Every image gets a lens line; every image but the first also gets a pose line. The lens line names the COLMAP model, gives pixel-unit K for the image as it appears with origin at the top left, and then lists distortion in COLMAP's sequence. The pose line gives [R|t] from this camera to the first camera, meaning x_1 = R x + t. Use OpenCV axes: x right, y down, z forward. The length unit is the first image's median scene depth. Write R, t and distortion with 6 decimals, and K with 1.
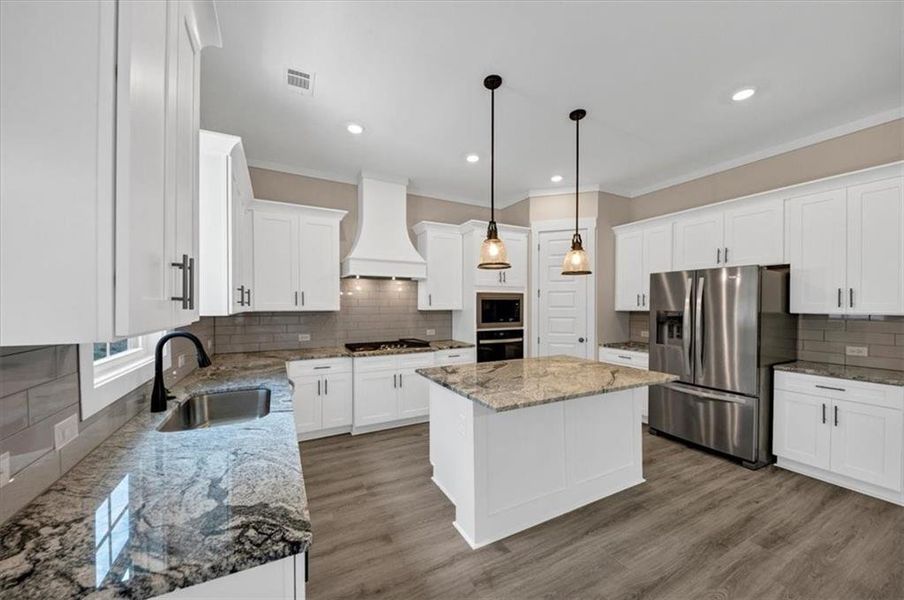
lens RADIAL K [[319.0, 0, 463.9], [0, 319.0, 304.7], [0, 0, 1]] dist [0.022229, -0.010001]
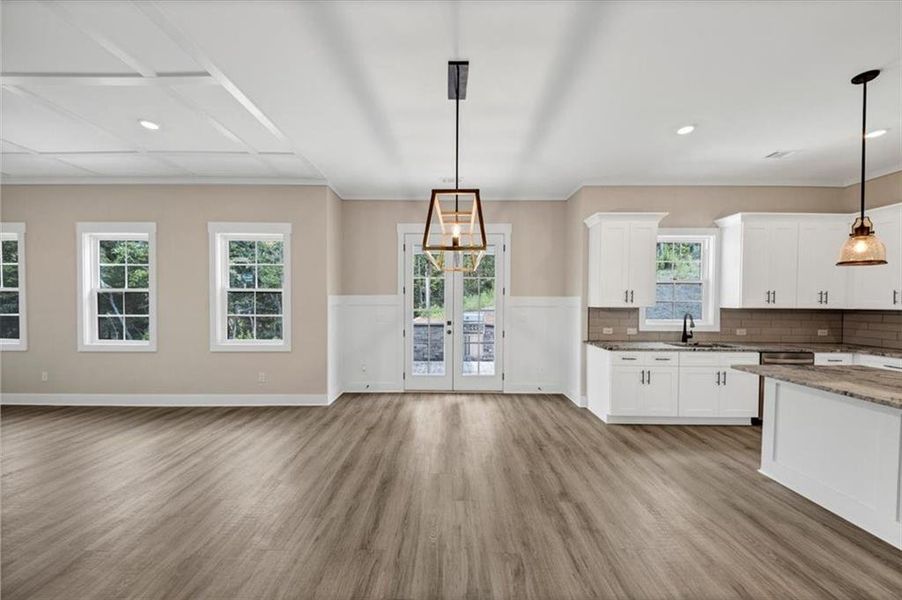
lens RADIAL K [[318.3, 0, 462.9], [0, 318.3, 304.7], [0, 0, 1]] dist [0.022229, -0.010001]
pose [[-0.433658, 0.000179, -0.901078, 0.990036], [-0.006823, 0.999971, 0.003482, 0.010392], [0.901052, 0.007658, -0.433644, 0.223468]]
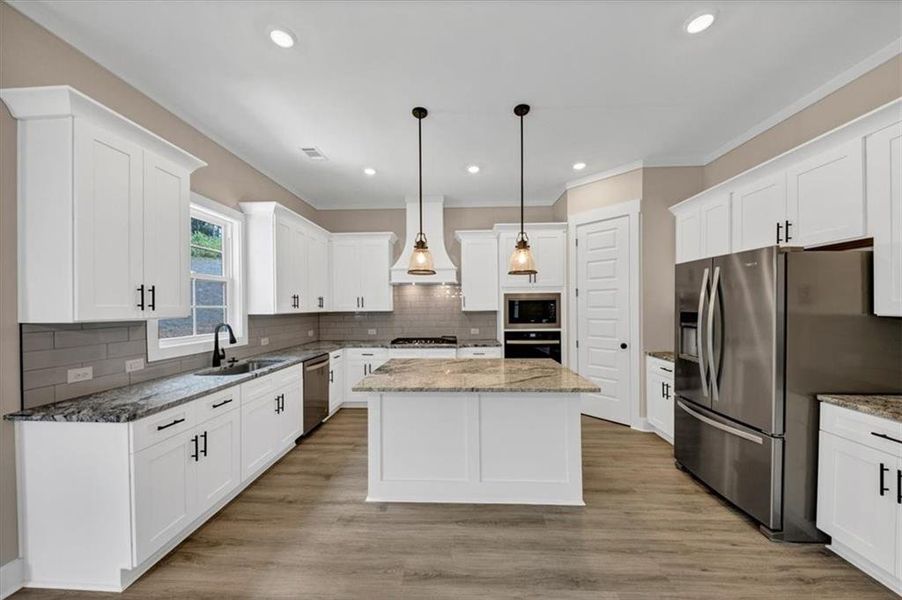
lens RADIAL K [[318.3, 0, 462.9], [0, 318.3, 304.7], [0, 0, 1]] dist [0.022229, -0.010001]
pose [[0.867573, -0.010063, -0.497207, 0.513698], [0.008745, 0.999949, -0.004979, 0.001265], [0.497232, -0.000028, 0.867618, 0.053346]]
